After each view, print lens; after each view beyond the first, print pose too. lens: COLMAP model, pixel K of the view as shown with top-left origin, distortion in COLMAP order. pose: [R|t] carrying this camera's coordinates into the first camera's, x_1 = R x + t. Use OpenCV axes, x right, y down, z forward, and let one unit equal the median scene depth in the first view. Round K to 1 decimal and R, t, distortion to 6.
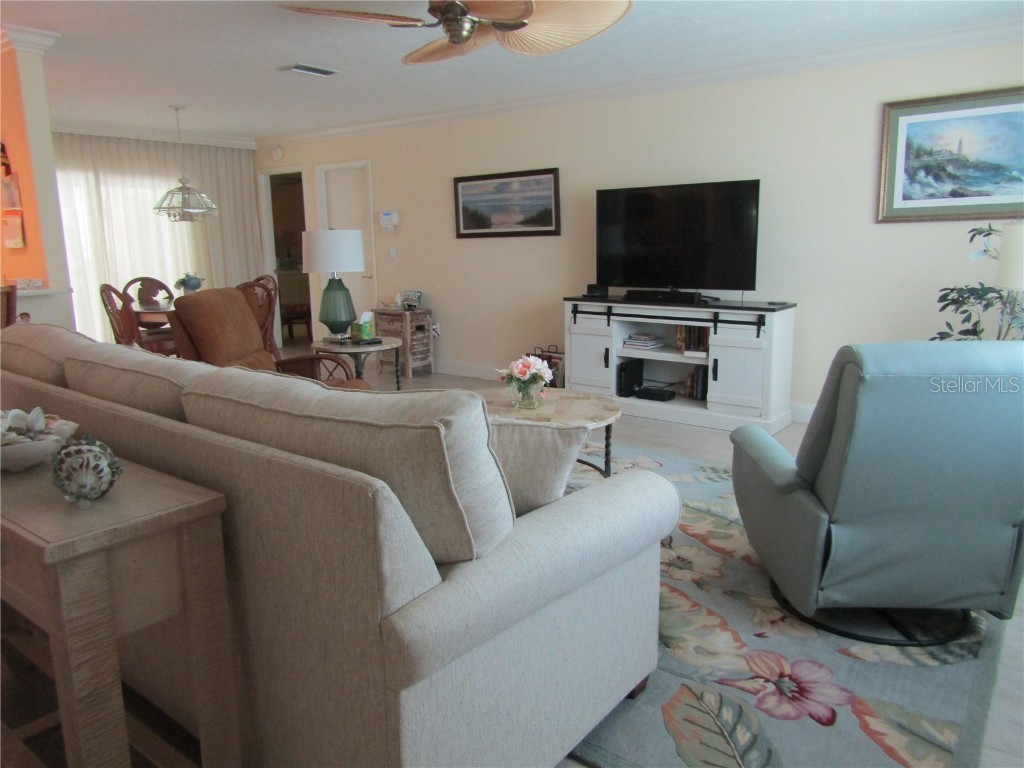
lens RADIAL K [[732.3, 0, 512.0], [0, 732.3, 384.0], [0, 0, 1]] dist [-0.005854, 0.001994]
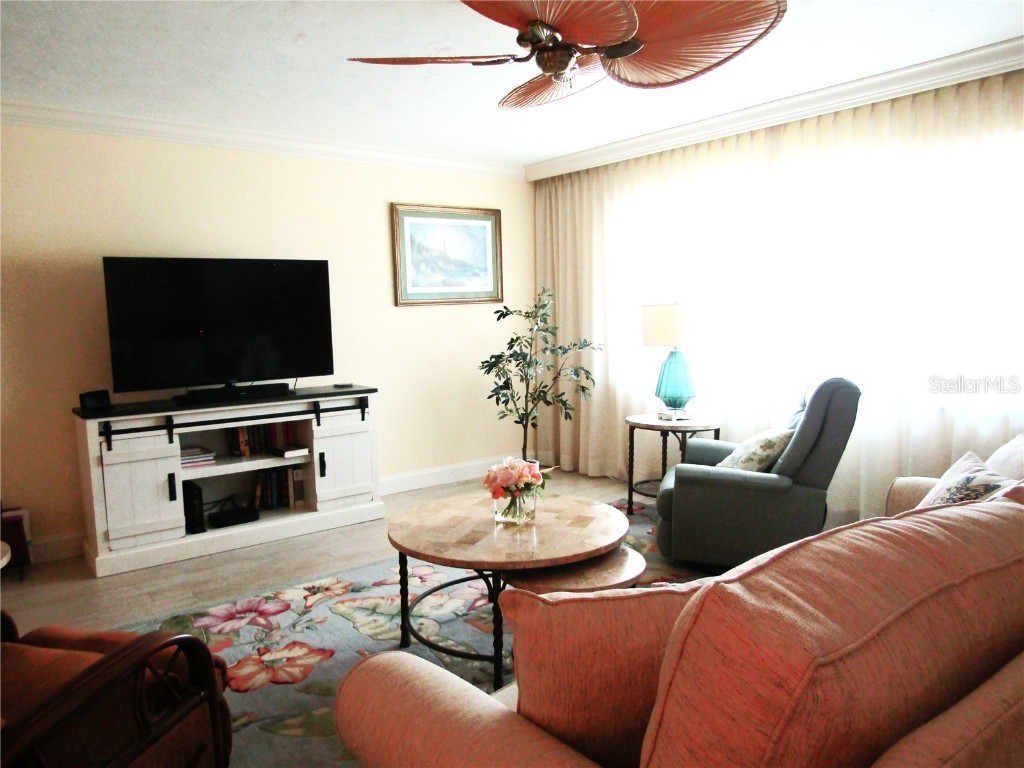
lens RADIAL K [[732.3, 0, 512.0], [0, 732.3, 384.0], [0, 0, 1]] dist [-0.005854, 0.001994]
pose [[0.248306, -0.092246, 0.964280, -0.521791], [0.208638, 0.977184, 0.039755, -0.103284], [-0.945946, 0.191314, 0.261886, 0.523266]]
